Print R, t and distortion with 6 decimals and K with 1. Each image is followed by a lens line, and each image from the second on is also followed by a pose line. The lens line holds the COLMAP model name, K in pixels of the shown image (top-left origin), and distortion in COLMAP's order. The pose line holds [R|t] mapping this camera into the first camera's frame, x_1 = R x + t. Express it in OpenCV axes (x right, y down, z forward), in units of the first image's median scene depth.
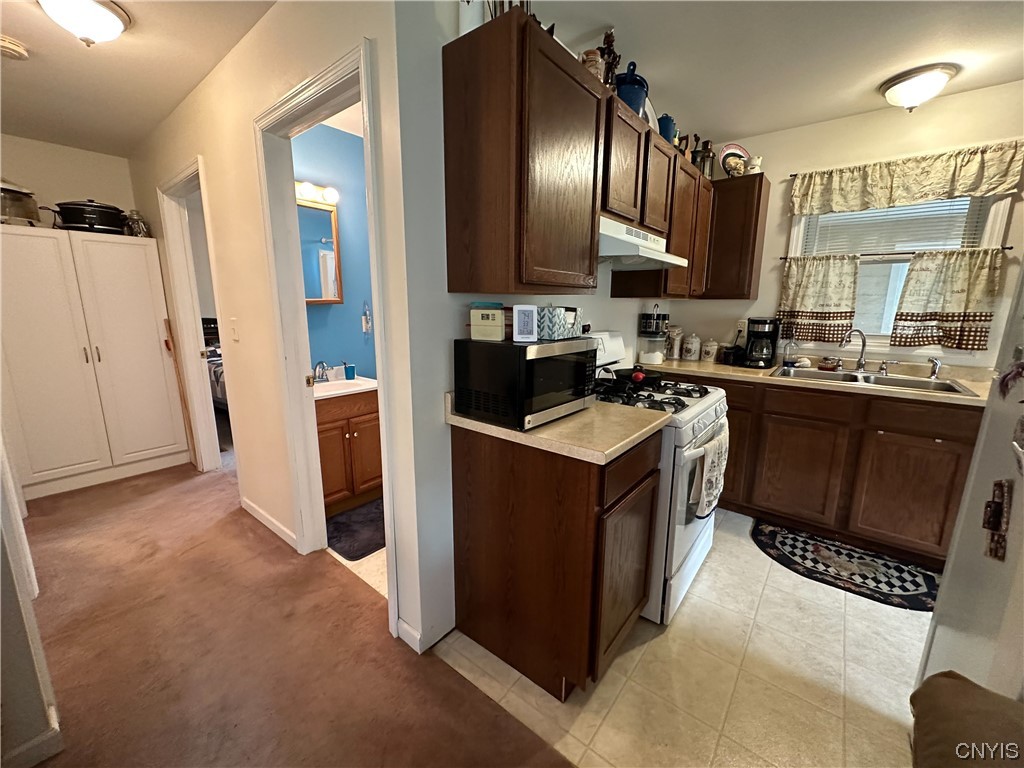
lens RADIAL K [[409.7, 0, 511.6], [0, 409.7, 382.8], [0, 0, 1]] dist [-0.003970, 0.001273]
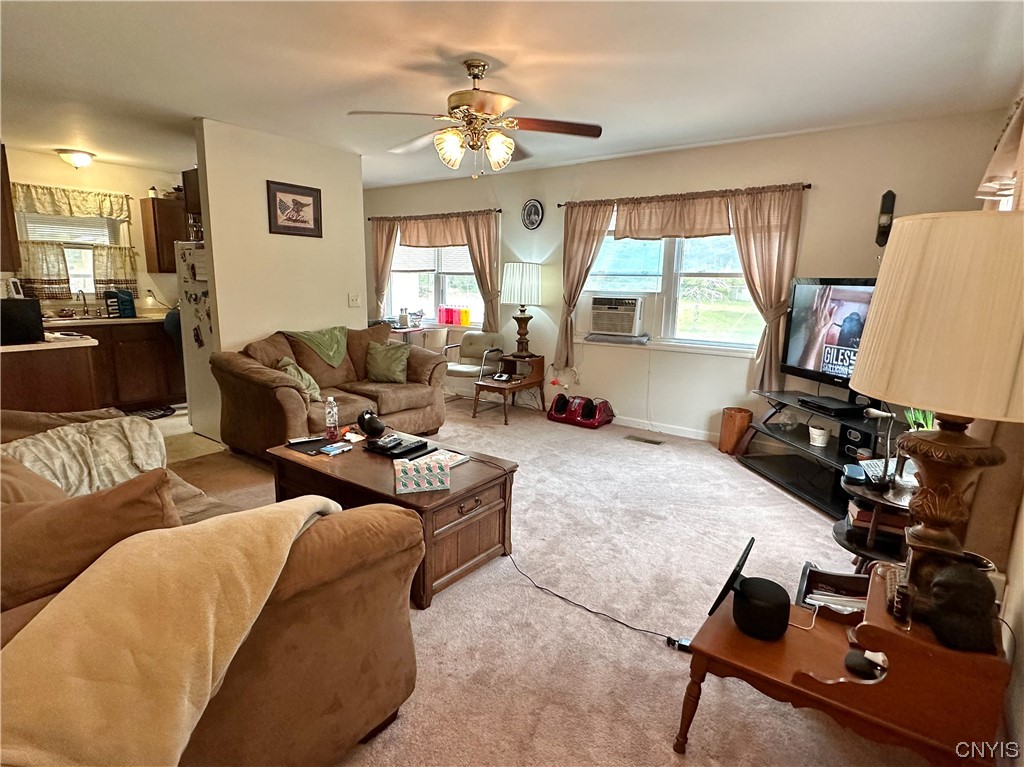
lens RADIAL K [[552.9, 0, 516.7], [0, 552.9, 383.5], [0, 0, 1]] dist [0.001040, 0.001869]
pose [[-0.041882, -0.192775, 0.980349, -1.521743], [0.172342, 0.965108, 0.197141, 0.097856], [-0.984146, 0.177212, -0.007197, -0.660586]]
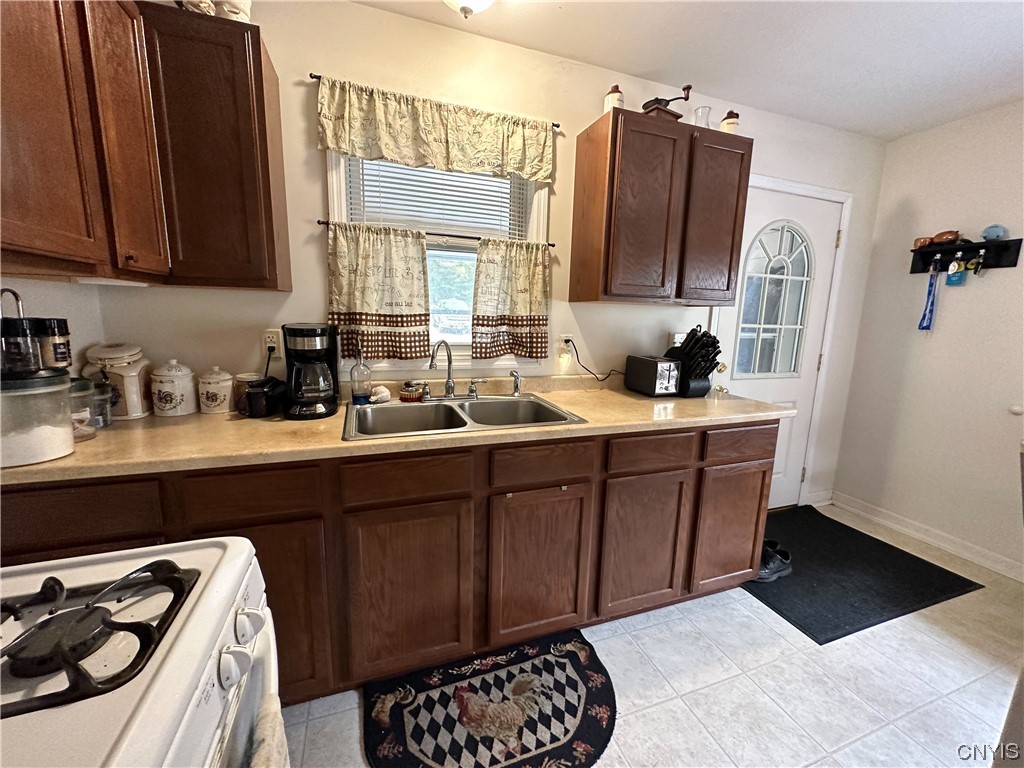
lens RADIAL K [[409.7, 0, 511.0], [0, 409.7, 383.1], [0, 0, 1]] dist [-0.003970, 0.001273]
pose [[0.523411, -0.136466, 0.841081, 0.326411], [0.139576, 0.987490, 0.073362, -0.096076], [-0.840571, 0.078997, 0.535910, 0.554580]]
